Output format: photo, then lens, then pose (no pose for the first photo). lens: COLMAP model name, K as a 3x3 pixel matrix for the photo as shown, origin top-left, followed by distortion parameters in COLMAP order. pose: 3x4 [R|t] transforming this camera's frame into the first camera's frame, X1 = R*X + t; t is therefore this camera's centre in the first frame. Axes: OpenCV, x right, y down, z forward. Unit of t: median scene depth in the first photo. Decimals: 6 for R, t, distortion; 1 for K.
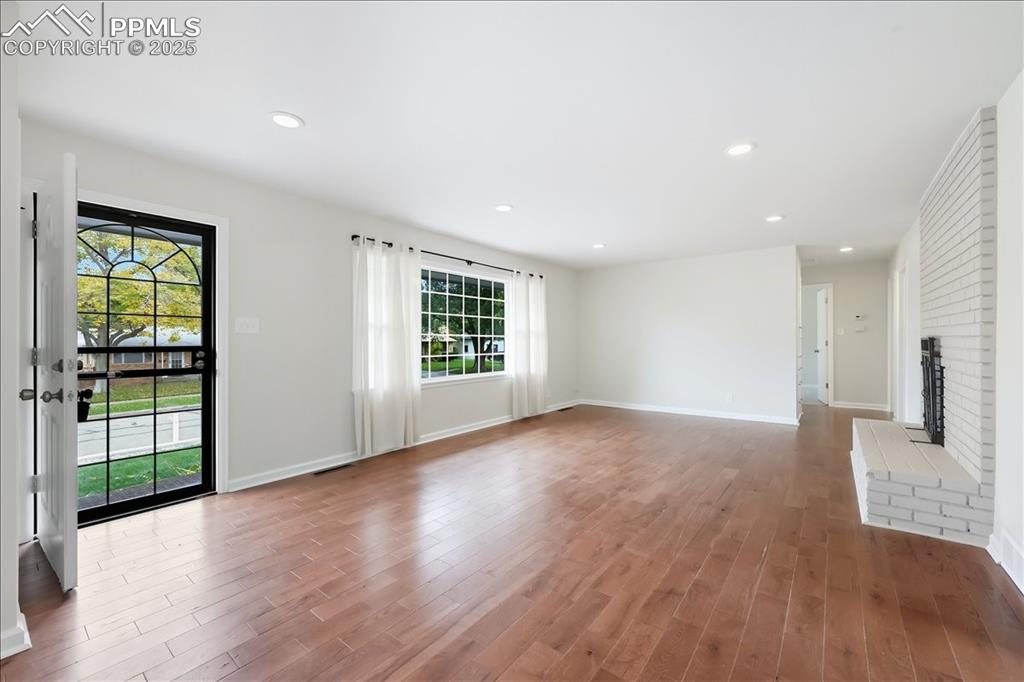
lens RADIAL K [[409.2, 0, 491.8], [0, 409.2, 338.5], [0, 0, 1]] dist [-0.029147, 0.000040]
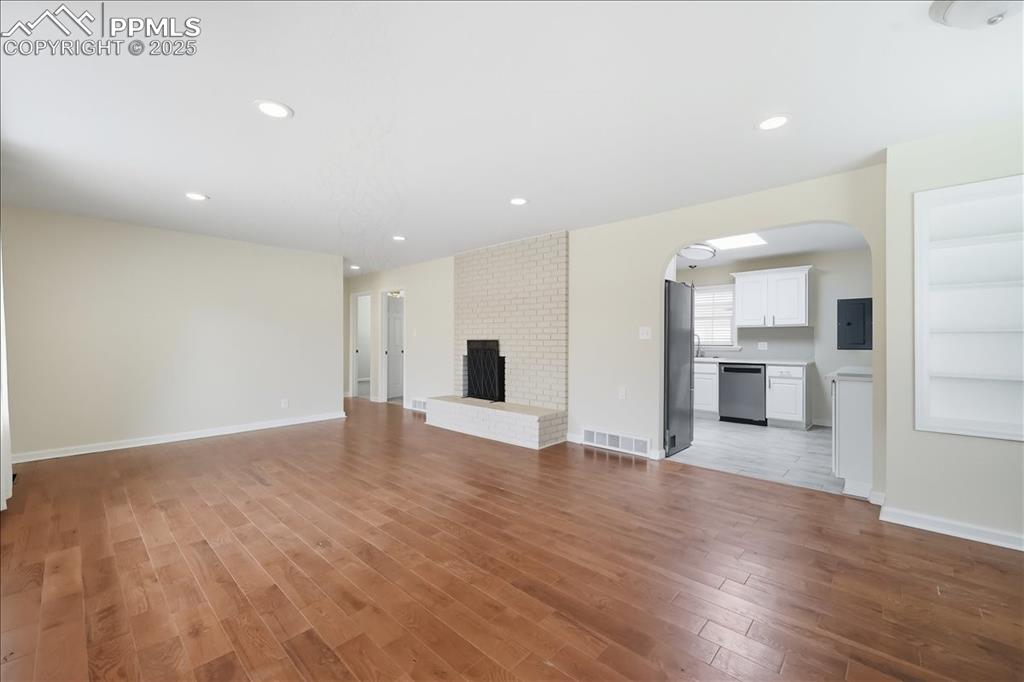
lens RADIAL K [[423.4, 0, 512.0], [0, 423.4, 341.0], [0, 0, 1]] dist [0.000680, 0.000066]
pose [[0.070849, -0.004583, 0.997477, -0.581636], [-0.000787, 0.999989, 0.004651, -0.008376], [-0.997487, -0.001115, 0.070845, 0.640849]]
